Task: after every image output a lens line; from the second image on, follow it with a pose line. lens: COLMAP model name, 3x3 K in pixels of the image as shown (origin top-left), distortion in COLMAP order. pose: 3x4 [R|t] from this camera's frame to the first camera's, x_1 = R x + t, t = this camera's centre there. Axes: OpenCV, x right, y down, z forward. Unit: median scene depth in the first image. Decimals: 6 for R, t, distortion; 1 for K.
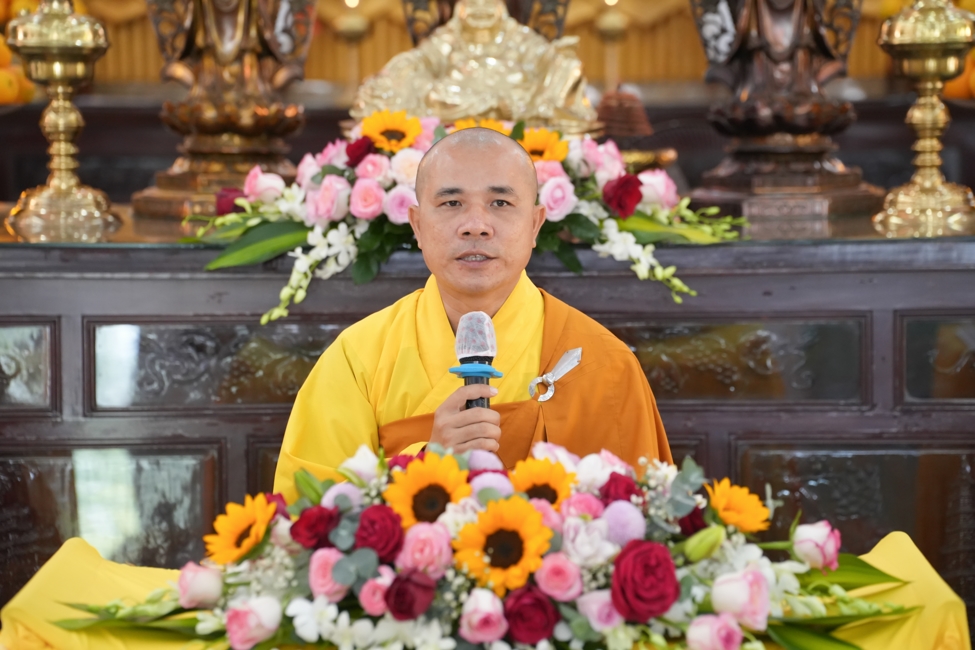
lens RADIAL K [[4003.4, 0, 487.5], [0, 4003.4, 325.0], [0, 0, 1]] dist [2.360408, -2.007955]
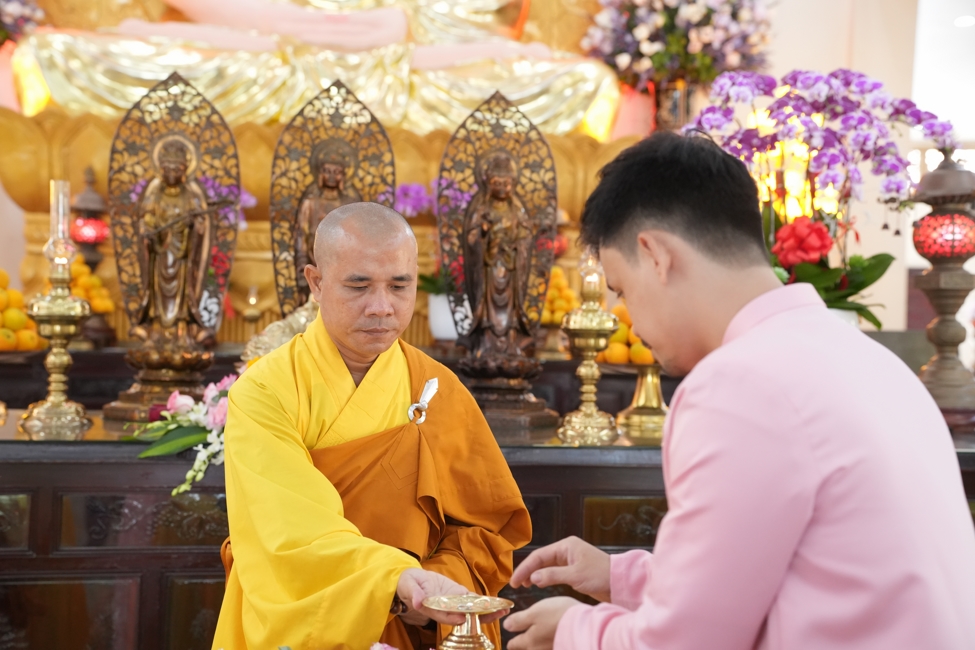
lens RADIAL K [[1584.7, 0, 487.5], [0, 1584.7, 325.0], [0, 0, 1]] dist [0.337008, 0.241376]
pose [[0.993673, 0.030519, 0.108086, -0.005762], [-0.022220, 0.996771, -0.077163, -0.018575], [-0.110092, 0.074273, 0.991142, 0.360560]]
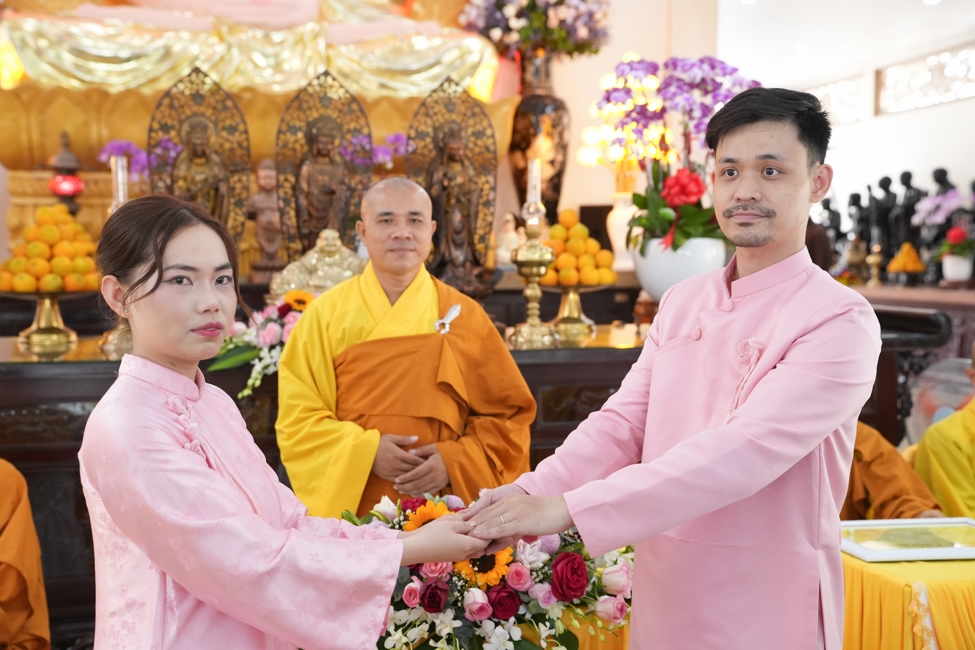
lens RADIAL K [[1346.0, 0, 487.5], [0, 1346.0, 325.0], [0, 0, 1]] dist [0.152443, 0.522572]
pose [[0.976728, -0.013732, 0.214043, -0.073556], [0.018117, 0.999664, -0.018538, -0.020285], [-0.213716, 0.021984, 0.976648, 0.299328]]
